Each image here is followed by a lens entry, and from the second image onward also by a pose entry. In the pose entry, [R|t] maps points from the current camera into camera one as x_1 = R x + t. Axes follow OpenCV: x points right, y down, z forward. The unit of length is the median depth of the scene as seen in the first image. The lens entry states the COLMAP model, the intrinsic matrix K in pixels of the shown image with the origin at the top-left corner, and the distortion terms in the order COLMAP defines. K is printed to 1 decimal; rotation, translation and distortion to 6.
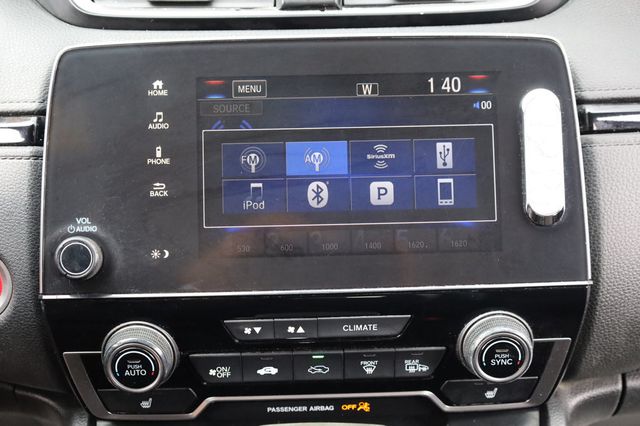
lens RADIAL K [[969.6, 0, 322.7], [0, 969.6, 203.8], [0, 0, 1]] dist [-0.002637, 0.000000]
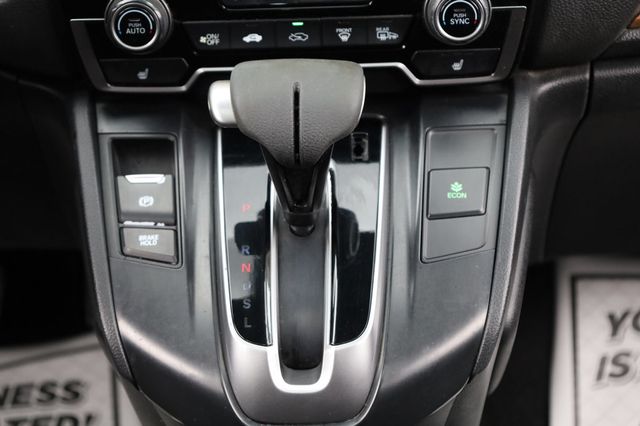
lens RADIAL K [[1557.9, 0, 320.4], [0, 1557.9, 216.0], [0, 0, 1]] dist [0.016580, 0.000000]
pose [[0.999528, -0.001310, -0.030678, 0.076097], [0.002093, 0.999673, 0.025495, 0.333793], [0.030634, -0.025547, 0.999204, -0.794510]]
